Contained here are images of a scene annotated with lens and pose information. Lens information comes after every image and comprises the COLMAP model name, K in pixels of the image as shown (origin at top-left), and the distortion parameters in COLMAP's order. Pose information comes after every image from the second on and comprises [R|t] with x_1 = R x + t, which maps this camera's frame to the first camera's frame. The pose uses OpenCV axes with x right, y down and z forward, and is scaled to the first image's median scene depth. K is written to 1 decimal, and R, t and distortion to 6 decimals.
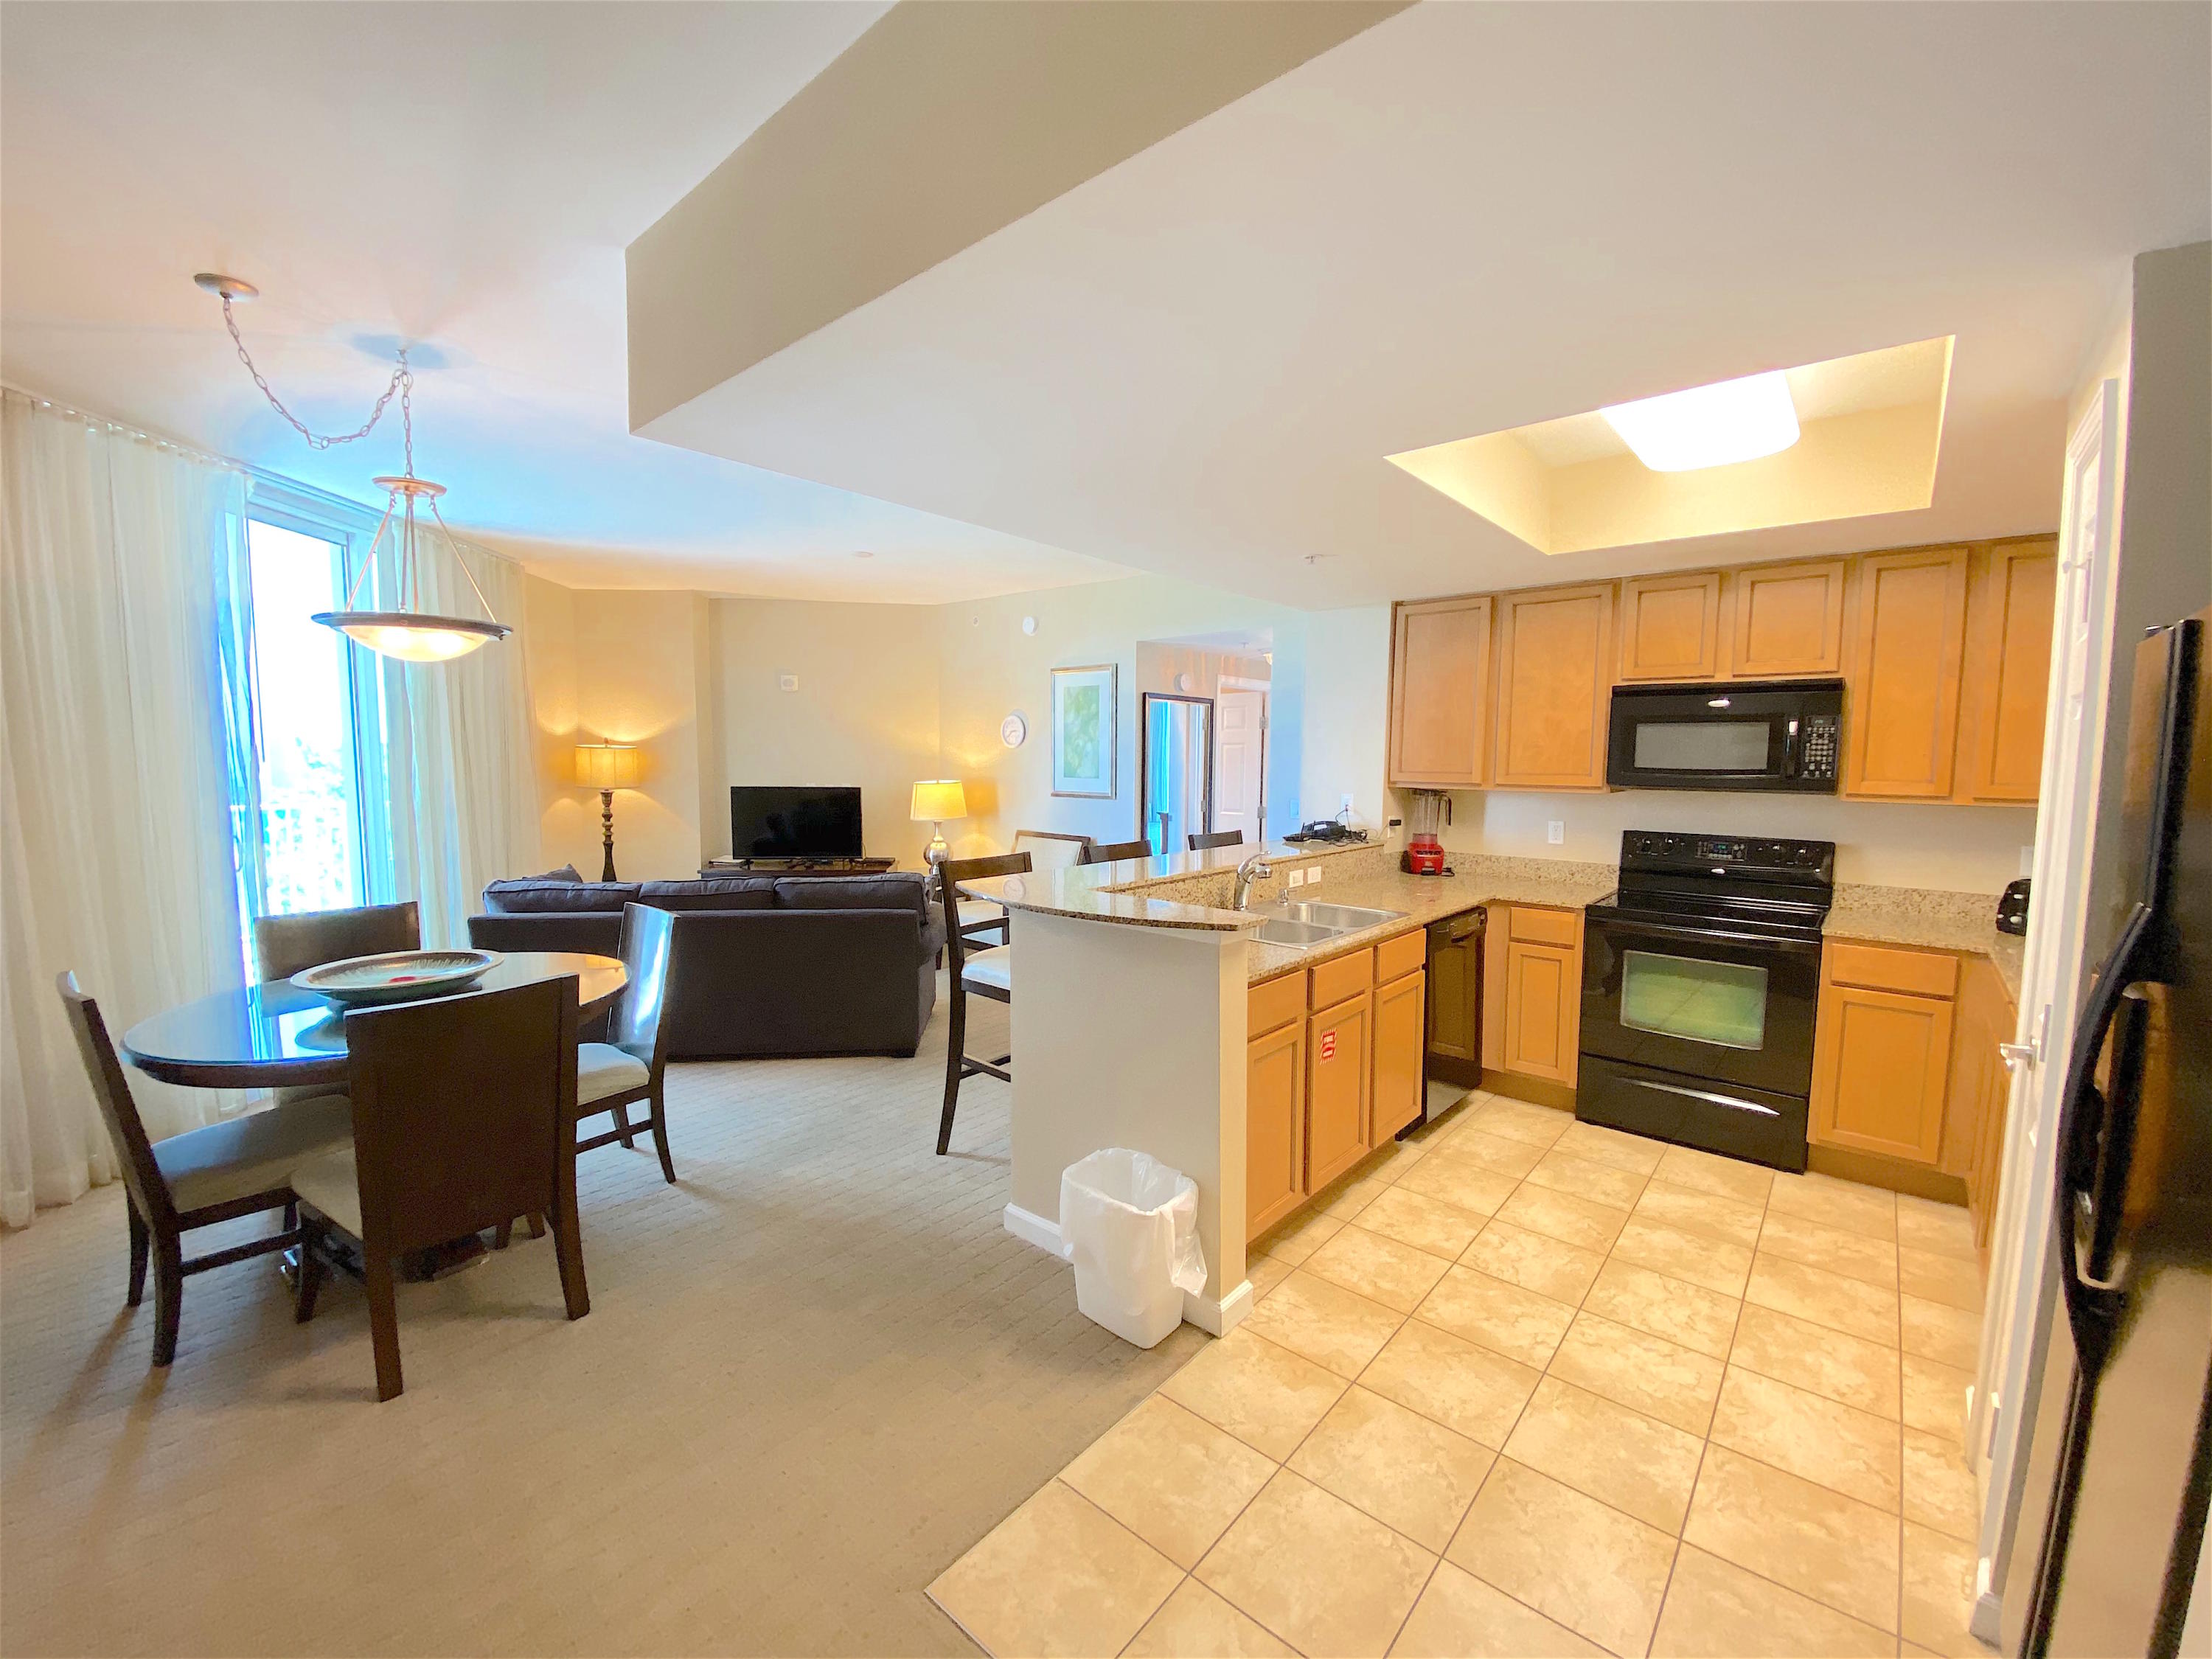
lens RADIAL K [[891.9, 0, 1106.0], [0, 891.9, 829.5], [0, 0, 1]] dist [0.021922, -0.019979]
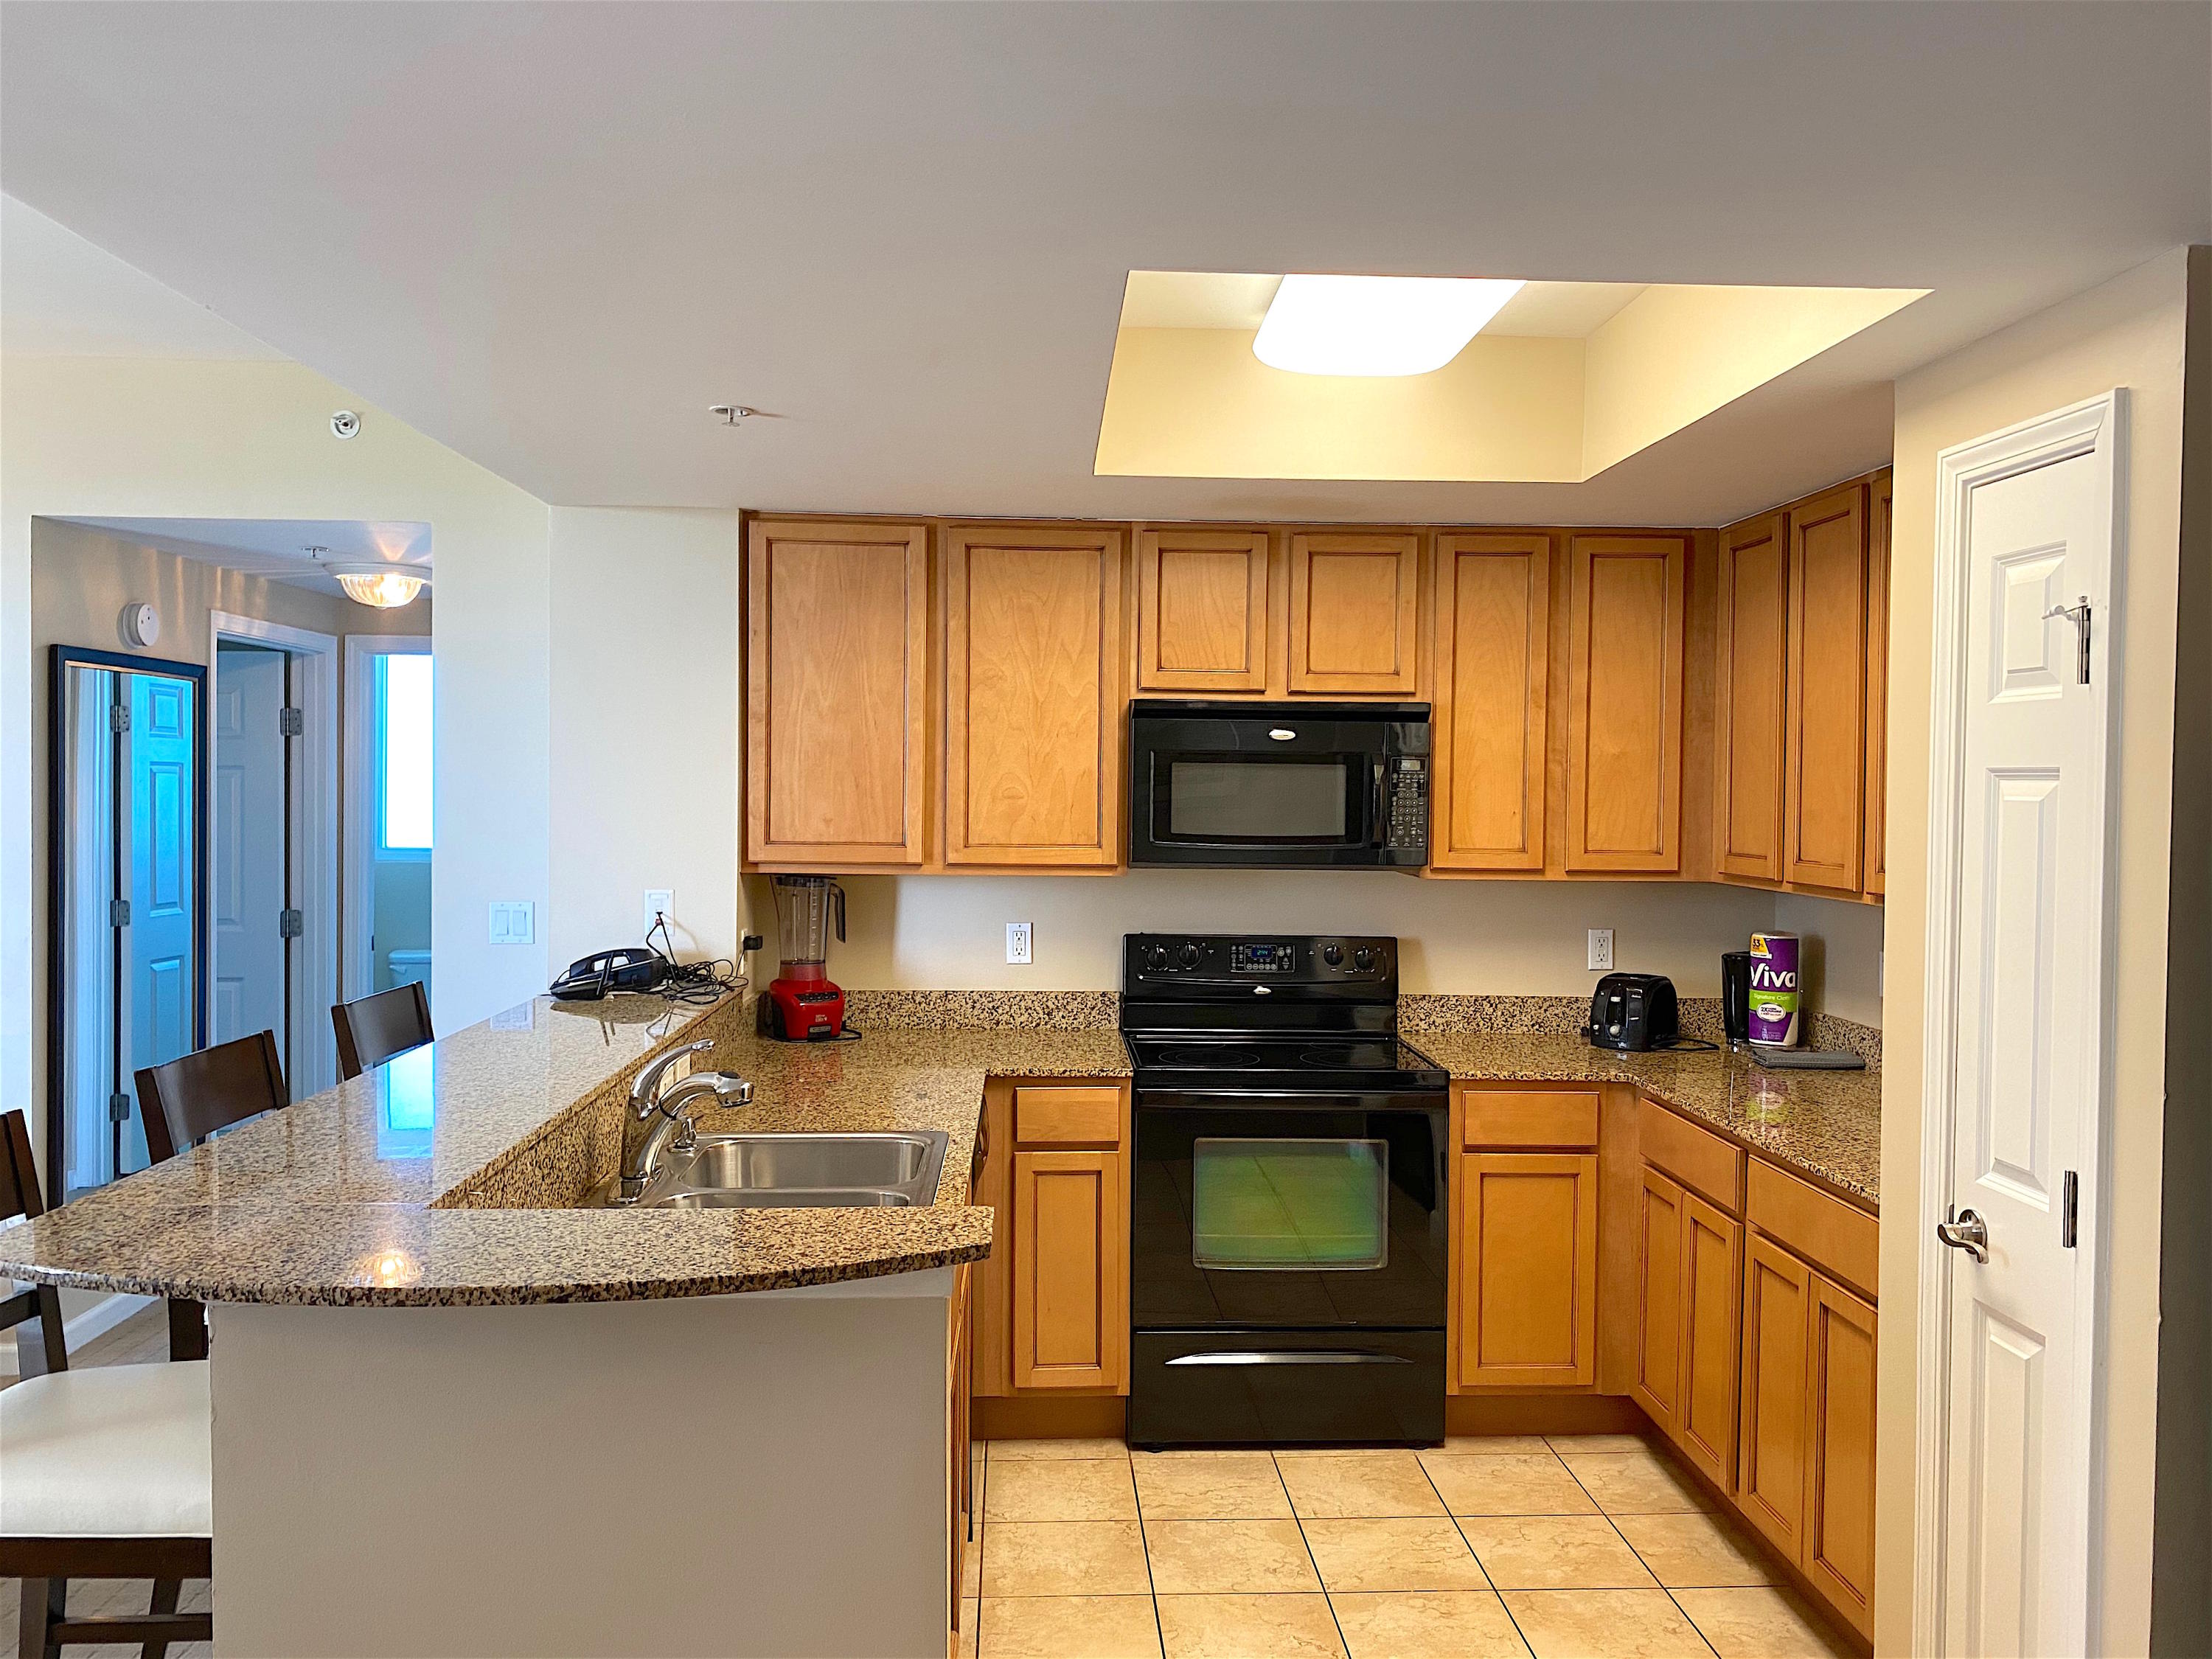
lens RADIAL K [[1695.4, 0, 1145.5], [0, 1695.4, 827.5], [0, 0, 1]] dist [0.138751, -0.257964]
pose [[0.724247, -0.019312, 0.689271, -0.197792], [0.052511, 0.998250, -0.027206, -0.038550], [-0.687539, 0.055898, 0.723993, 0.158229]]
